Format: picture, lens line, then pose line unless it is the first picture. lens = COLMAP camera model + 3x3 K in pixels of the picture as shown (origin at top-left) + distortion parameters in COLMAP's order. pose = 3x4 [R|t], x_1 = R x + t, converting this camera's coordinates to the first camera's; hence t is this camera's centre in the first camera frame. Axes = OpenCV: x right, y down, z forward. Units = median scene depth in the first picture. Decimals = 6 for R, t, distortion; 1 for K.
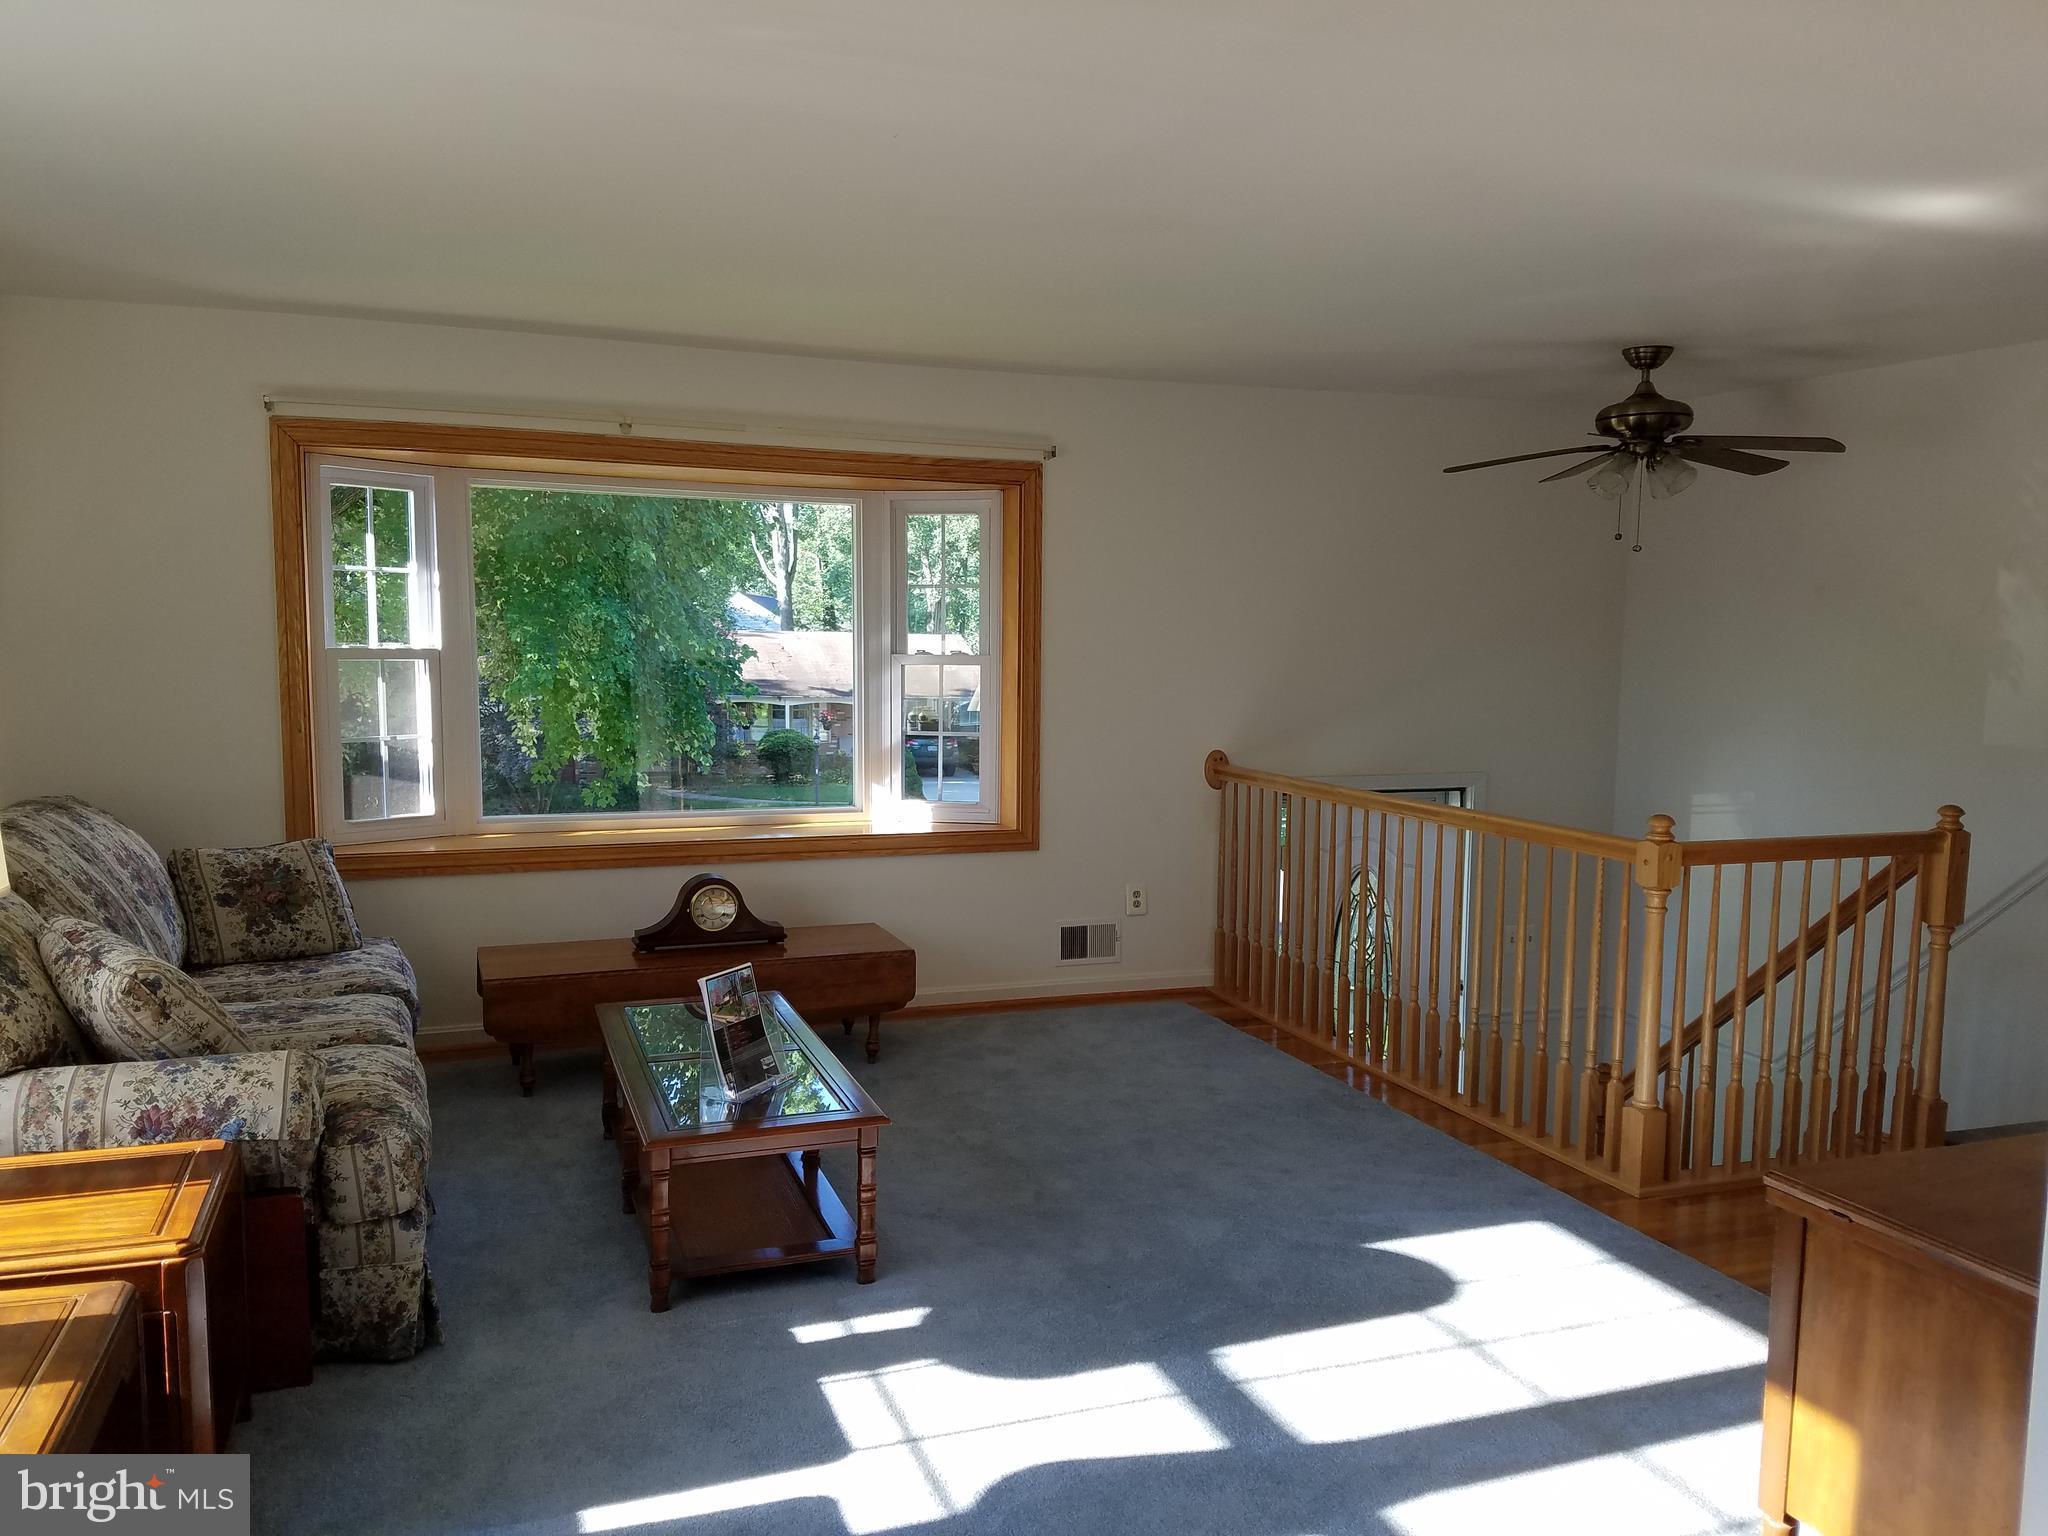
lens RADIAL K [[1487.9, 0, 1024.0], [0, 1487.9, 768.0], [0, 0, 1]] dist [0.178619, -0.234570]
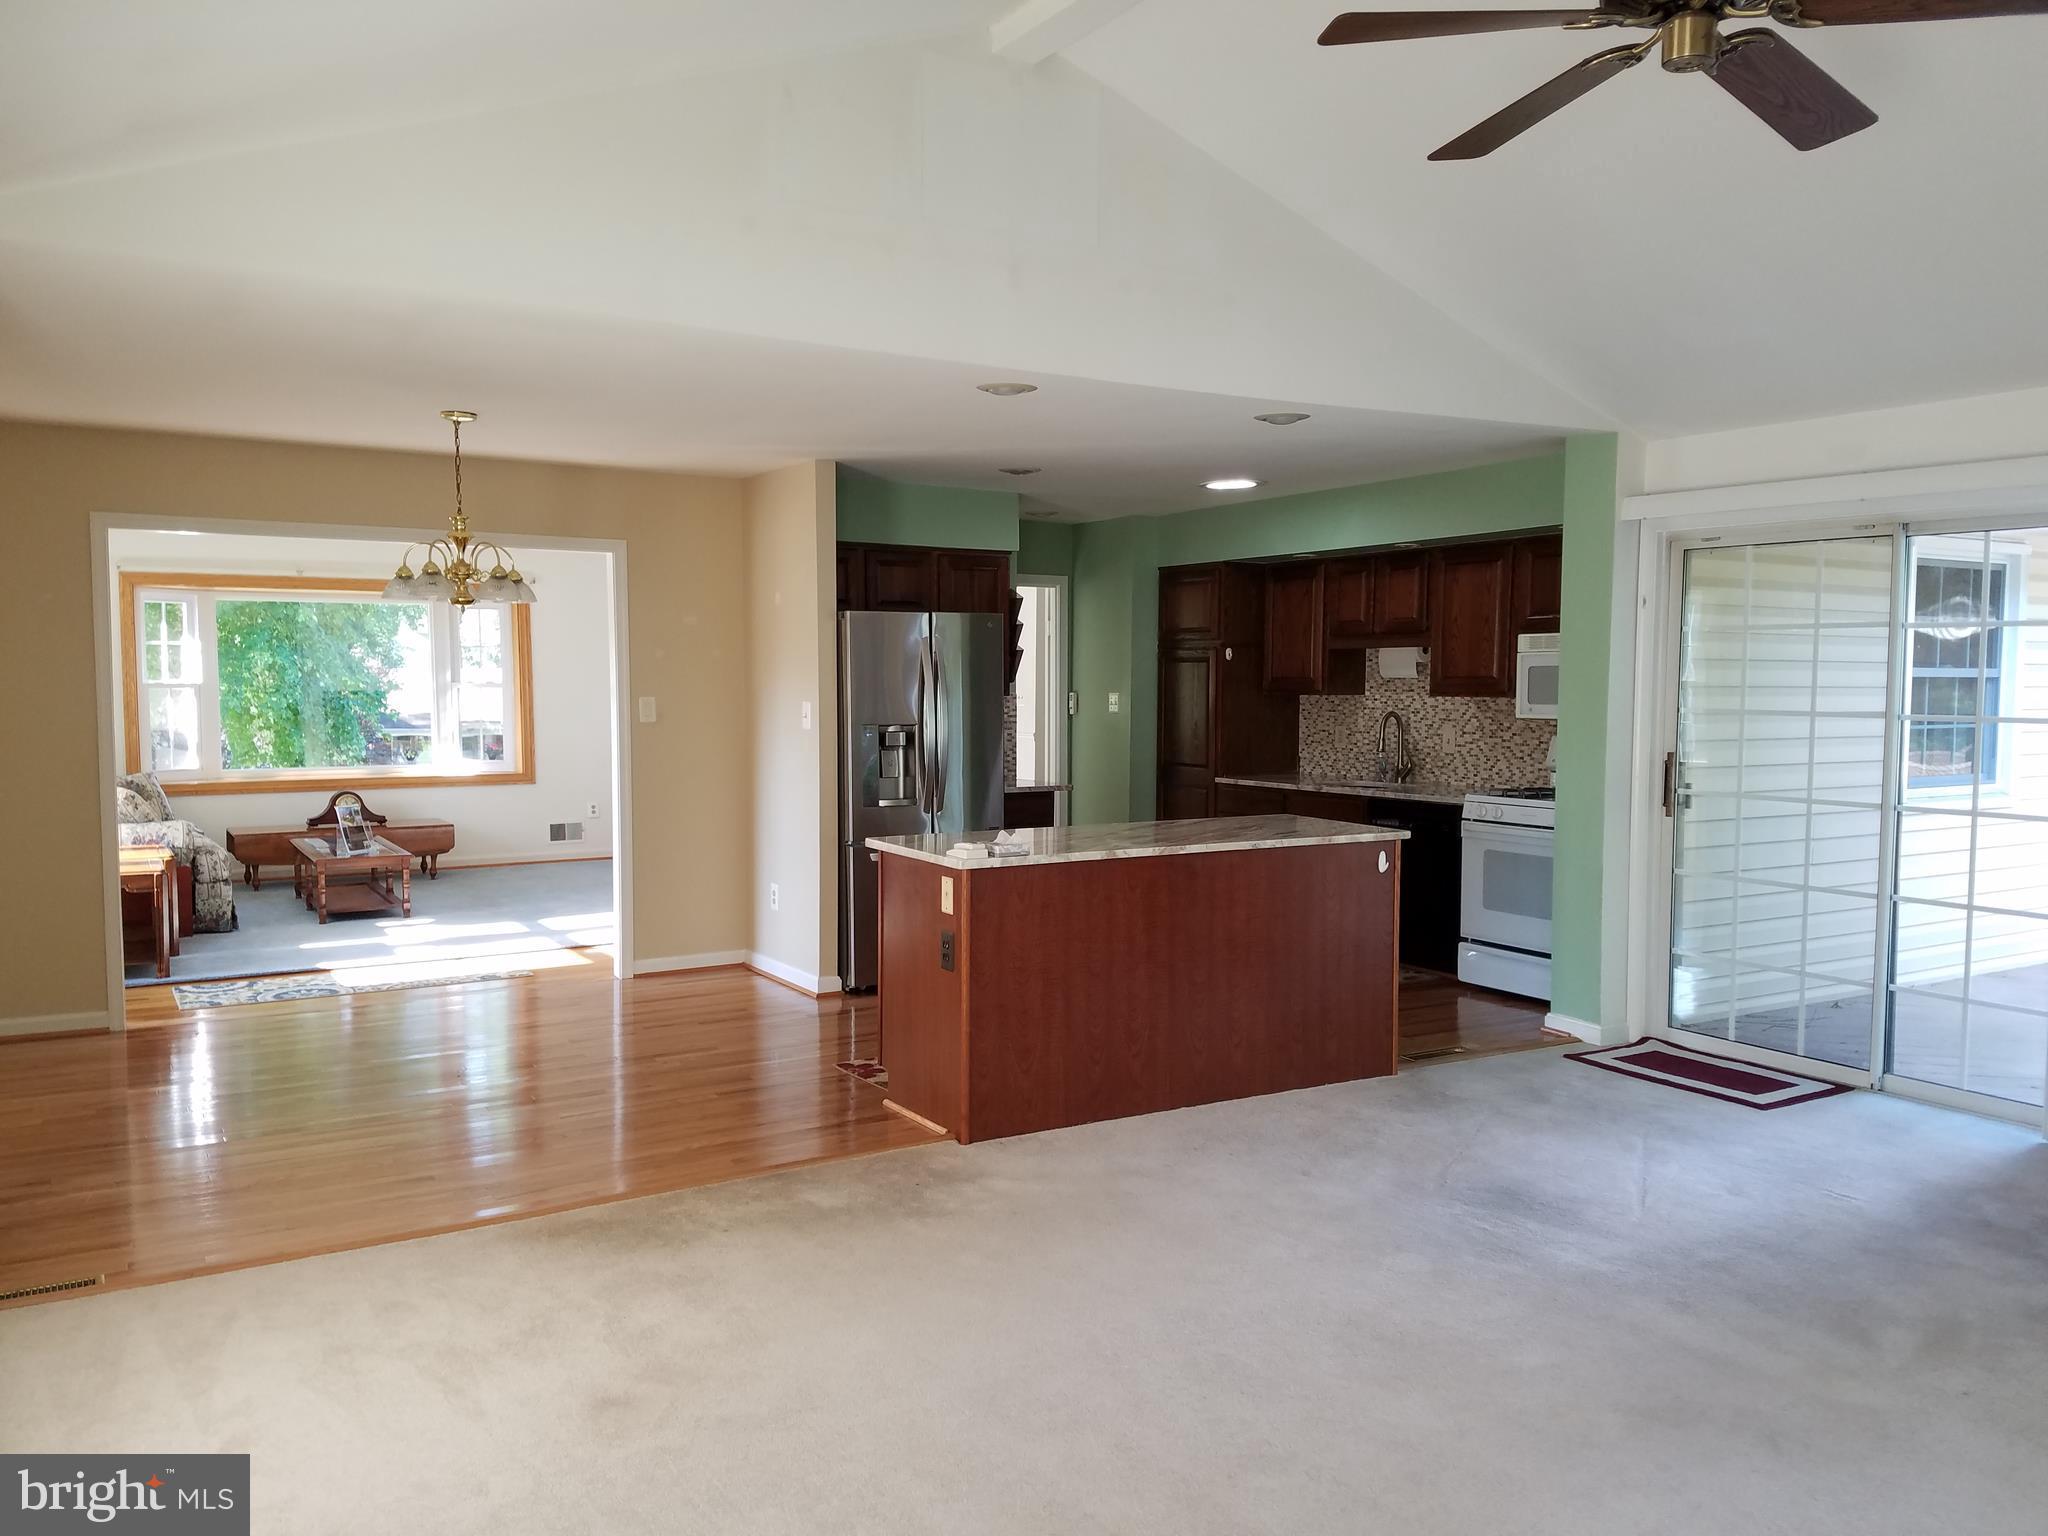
lens RADIAL K [[1561.0, 0, 1004.0], [0, 1561.0, 783.6], [0, 0, 1]] dist [0.184622, -0.289936]
pose [[0.986620, -0.020897, 0.161692, 0.305728], [0.023491, 0.999624, -0.014147, 0.106857], [-0.161336, 0.017756, 0.986740, -1.221505]]
